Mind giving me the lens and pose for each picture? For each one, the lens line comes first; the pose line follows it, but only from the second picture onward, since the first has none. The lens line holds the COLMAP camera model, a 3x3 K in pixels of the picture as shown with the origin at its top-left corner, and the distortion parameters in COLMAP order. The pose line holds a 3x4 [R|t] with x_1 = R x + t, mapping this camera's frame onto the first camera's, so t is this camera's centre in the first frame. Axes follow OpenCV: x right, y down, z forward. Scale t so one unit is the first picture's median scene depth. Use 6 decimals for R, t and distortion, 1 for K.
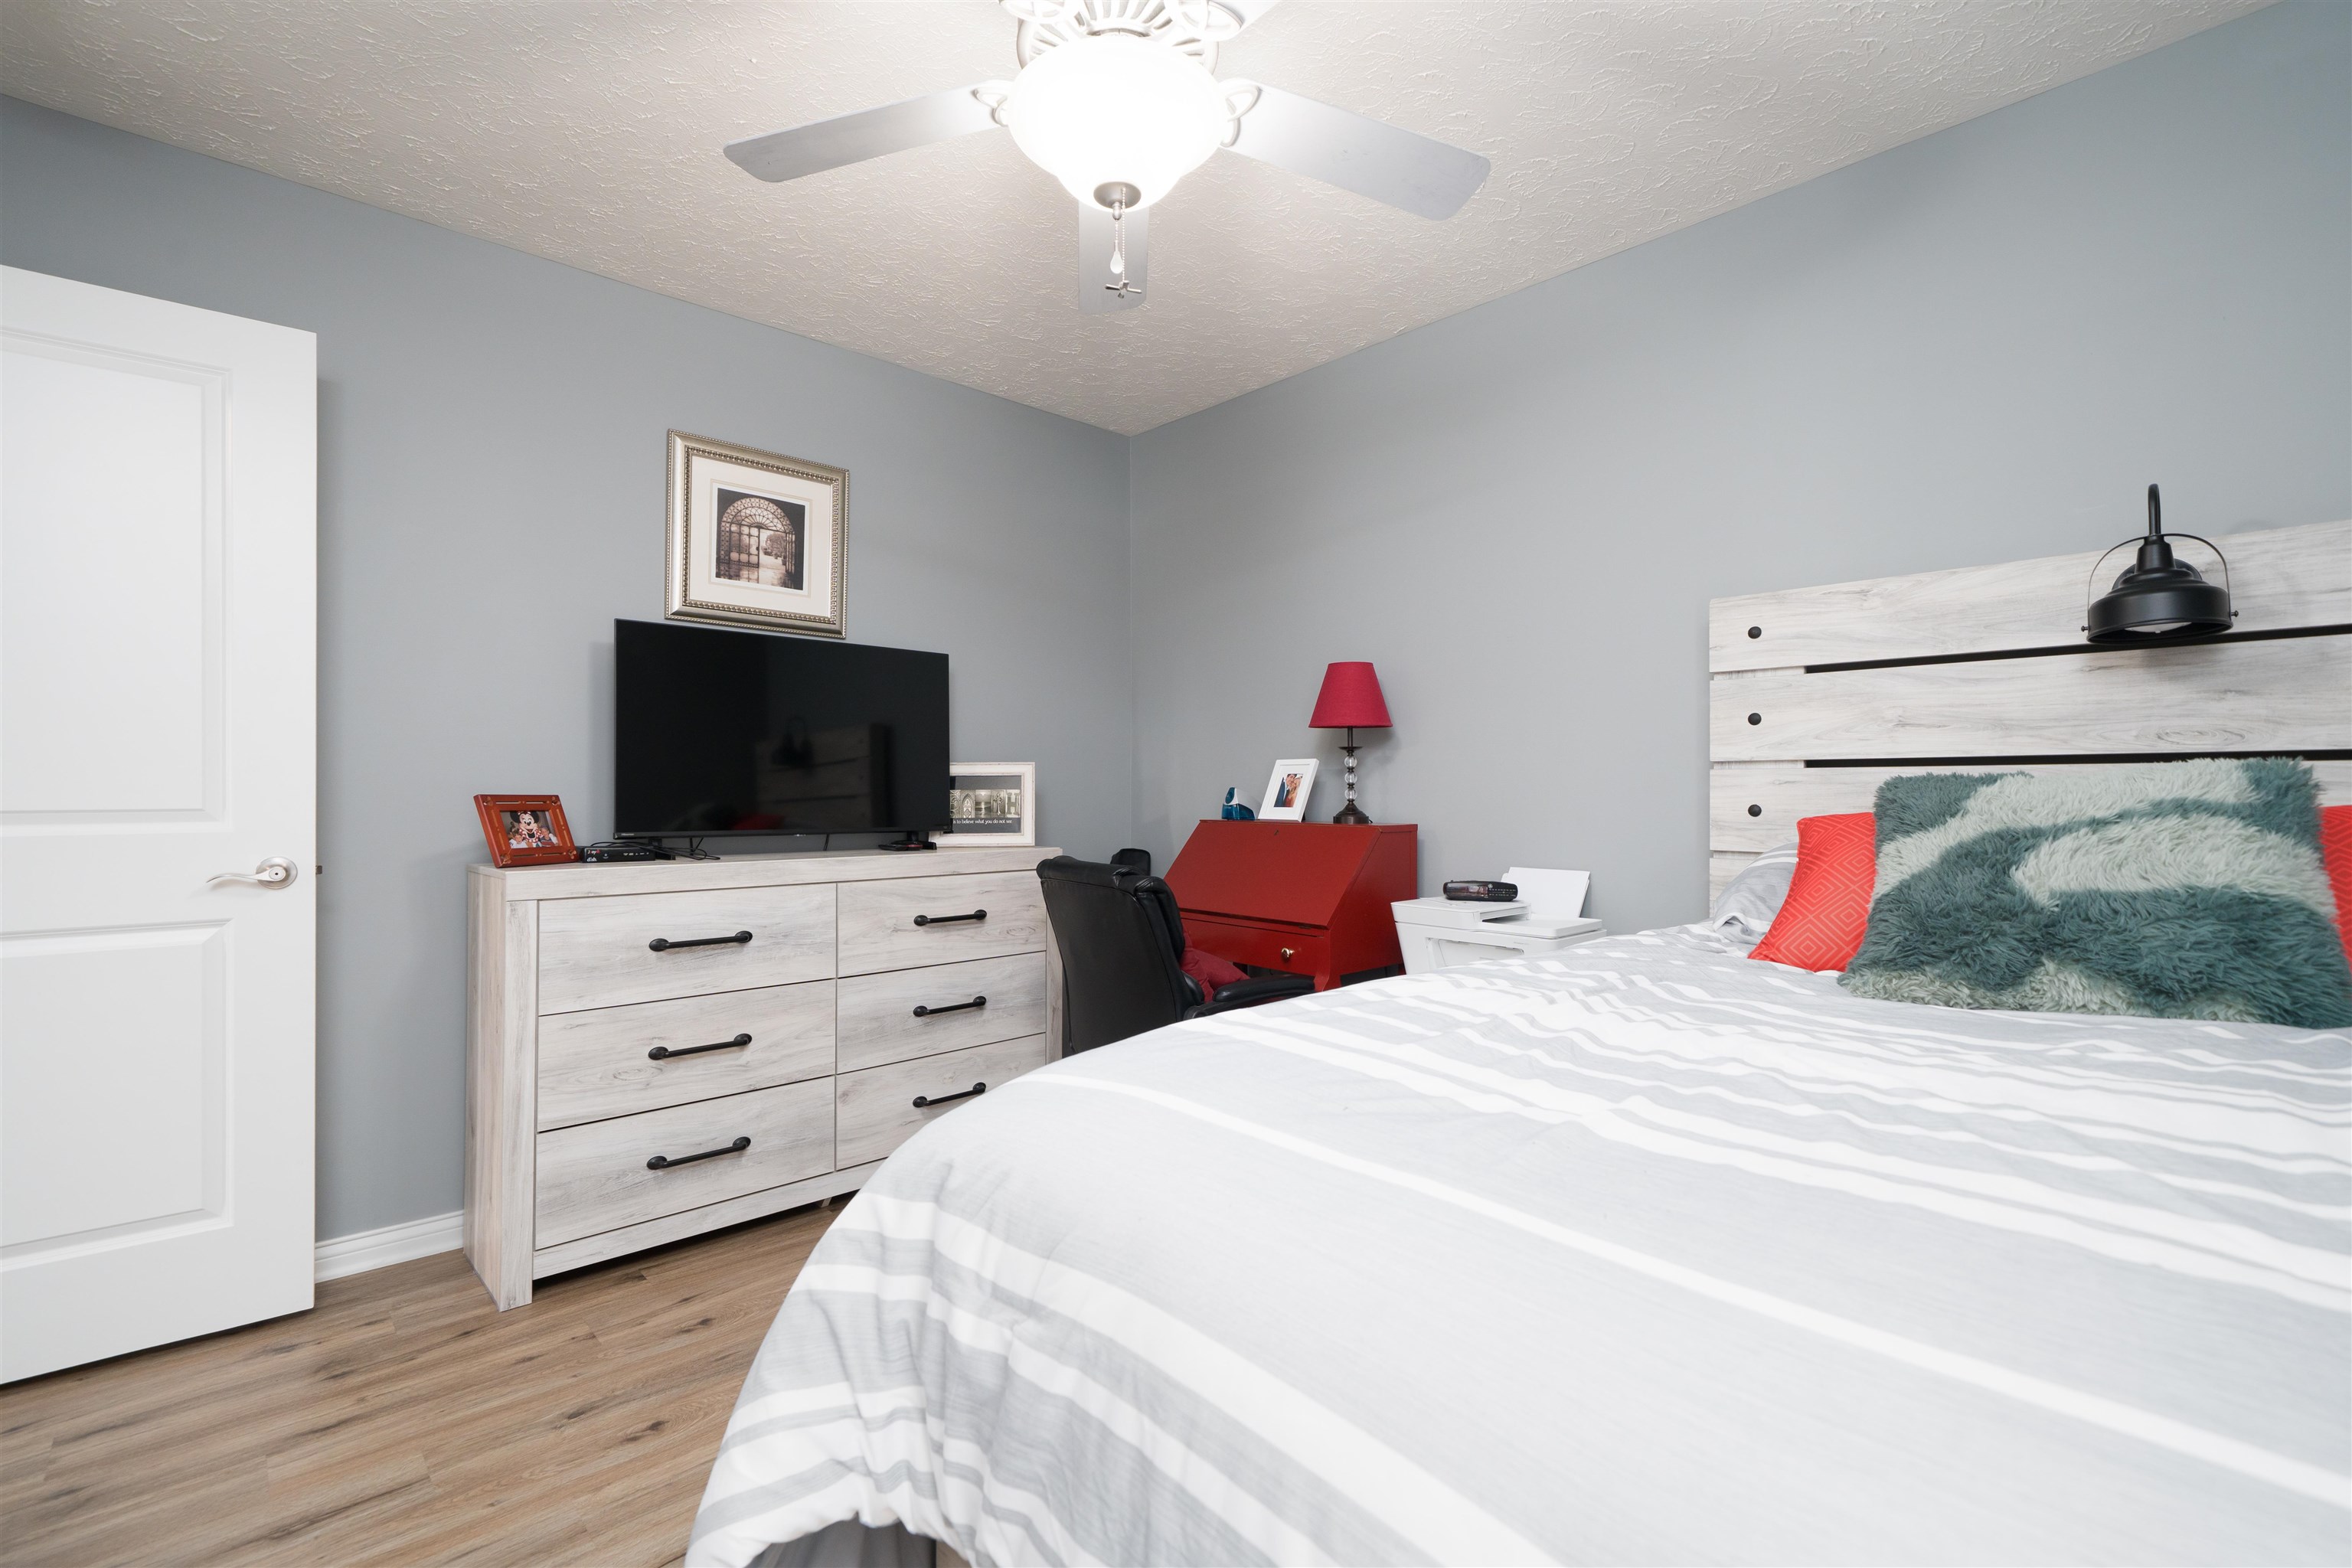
lens RADIAL K [[1041.0, 0, 1167.3], [0, 1041.0, 783.5], [0, 0, 1]] dist [0.001183, -0.000037]
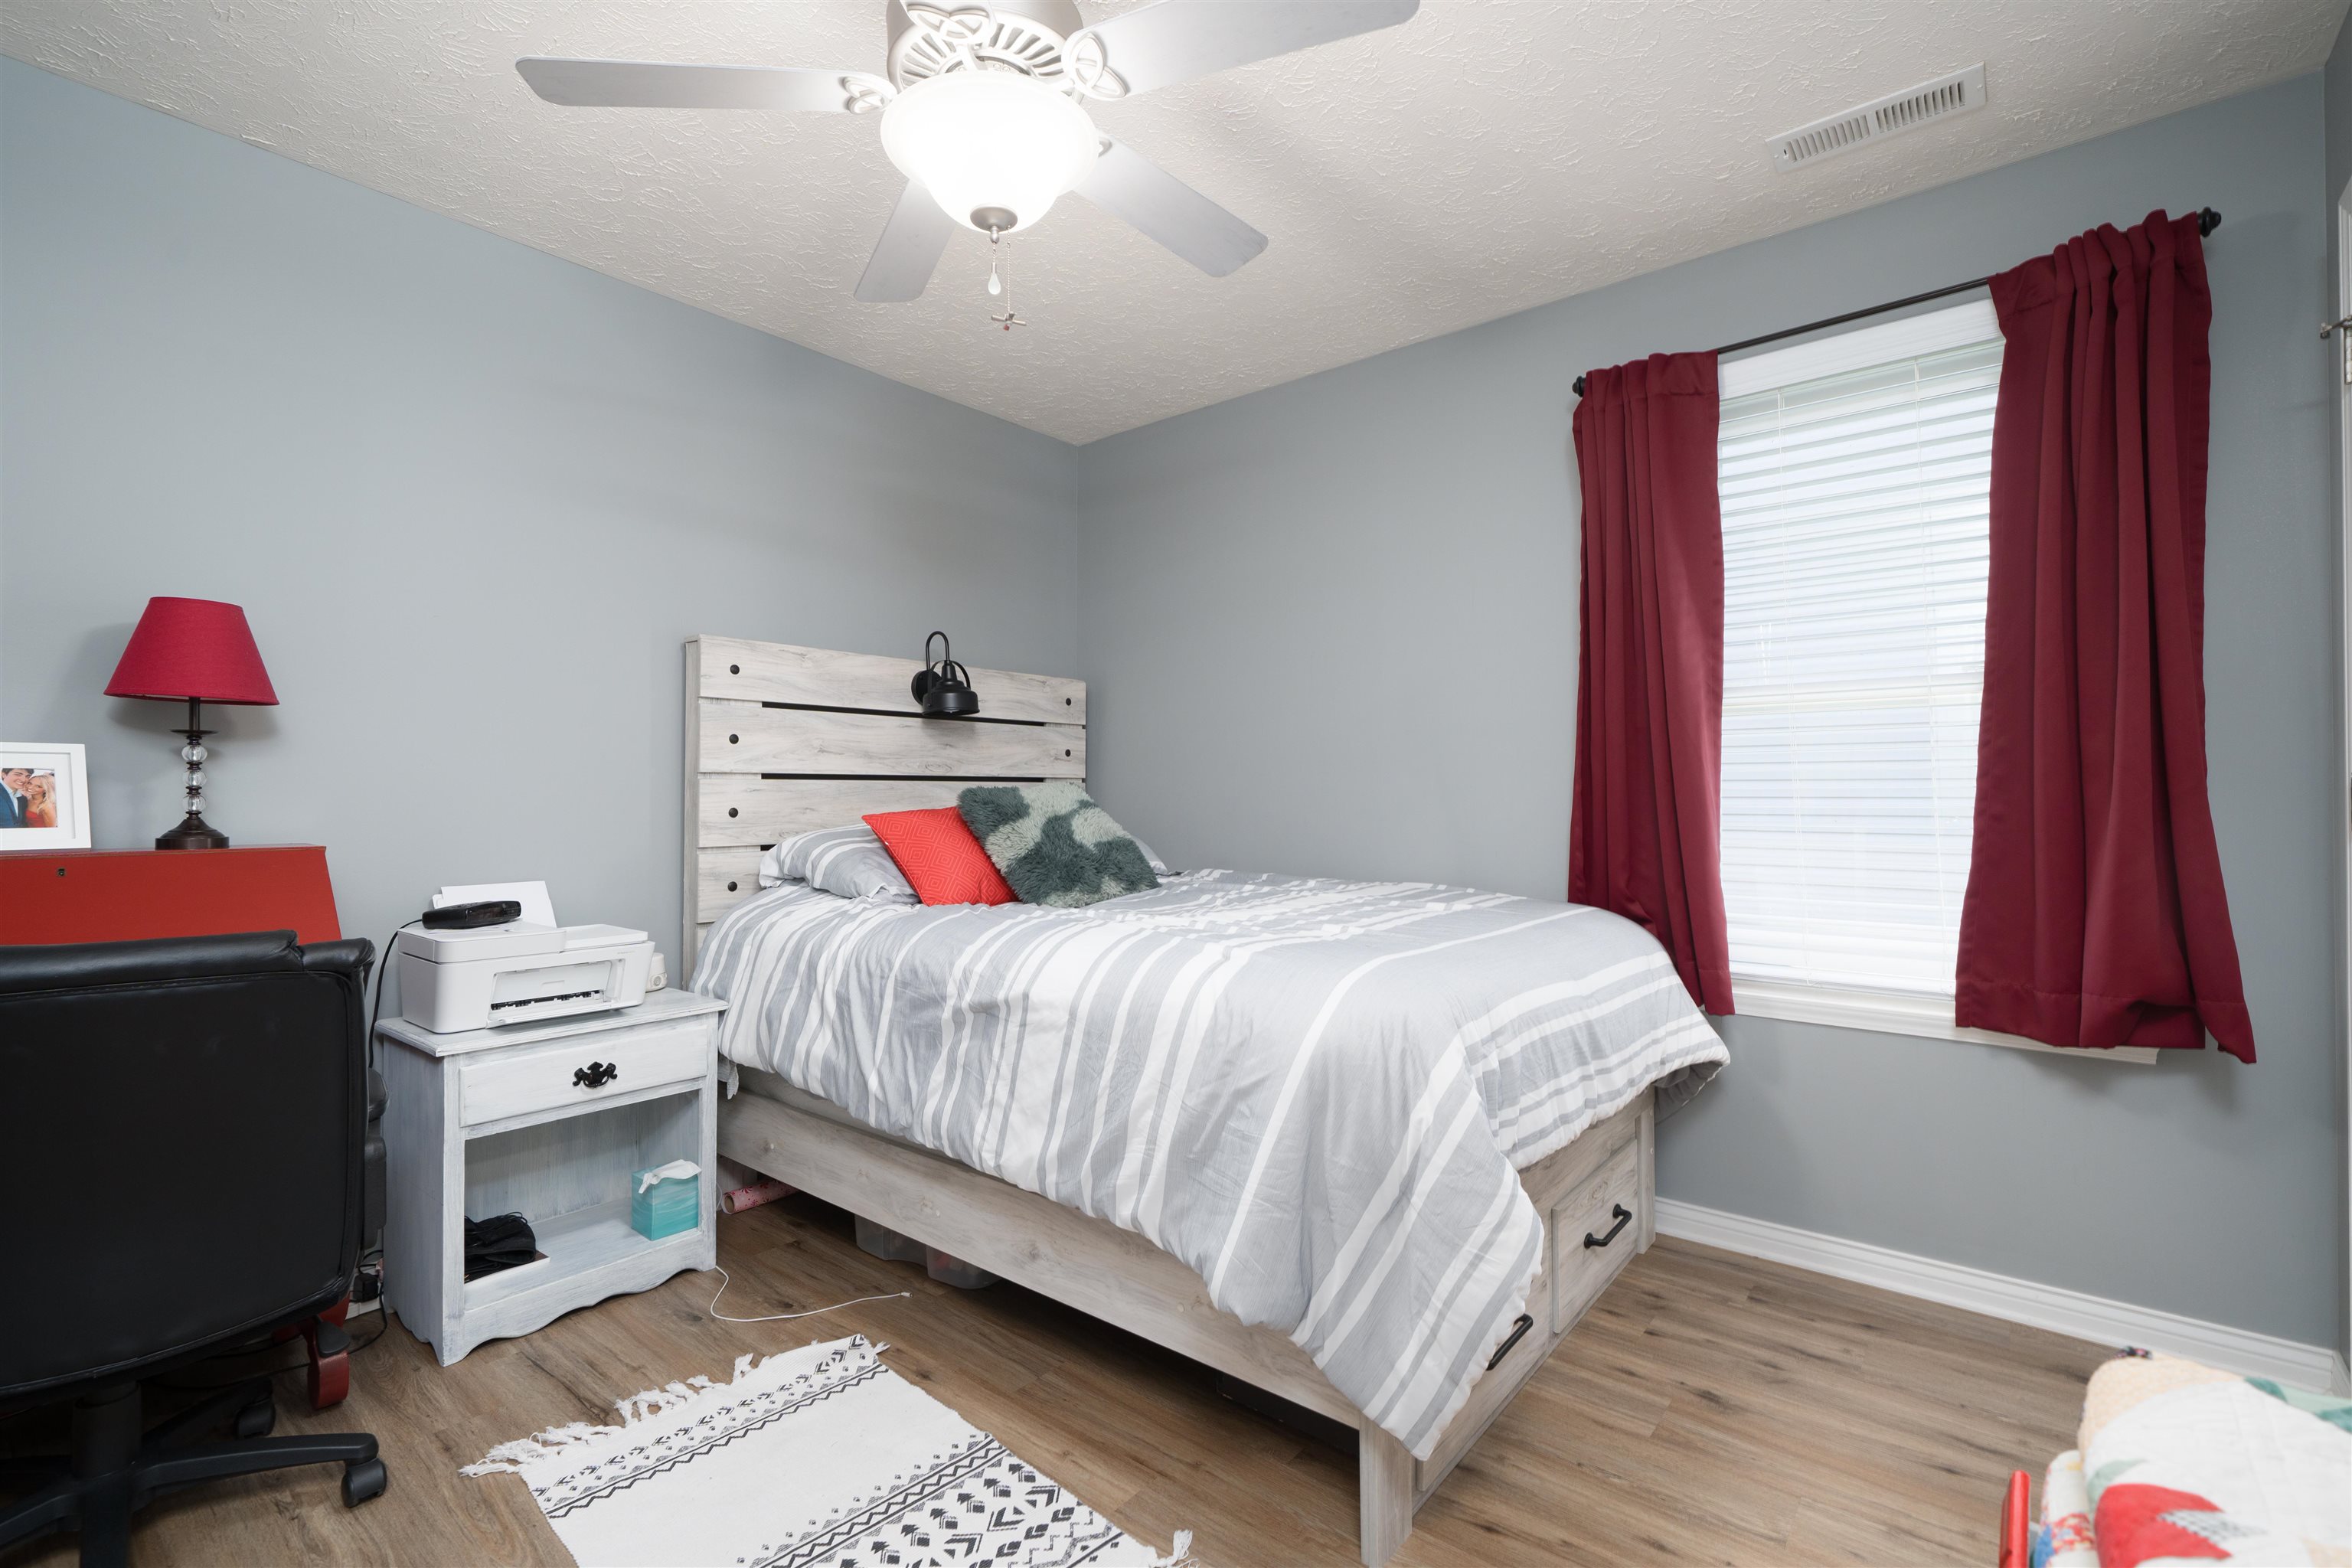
lens RADIAL K [[1041.0, 0, 1167.3], [0, 1041.0, 783.5], [0, 0, 1]] dist [0.001183, -0.000037]
pose [[-0.122043, 0.013698, 0.992430, -0.731515], [-0.002869, 0.999896, -0.014154, 0.007369], [-0.992521, -0.004575, -0.121991, 0.638442]]
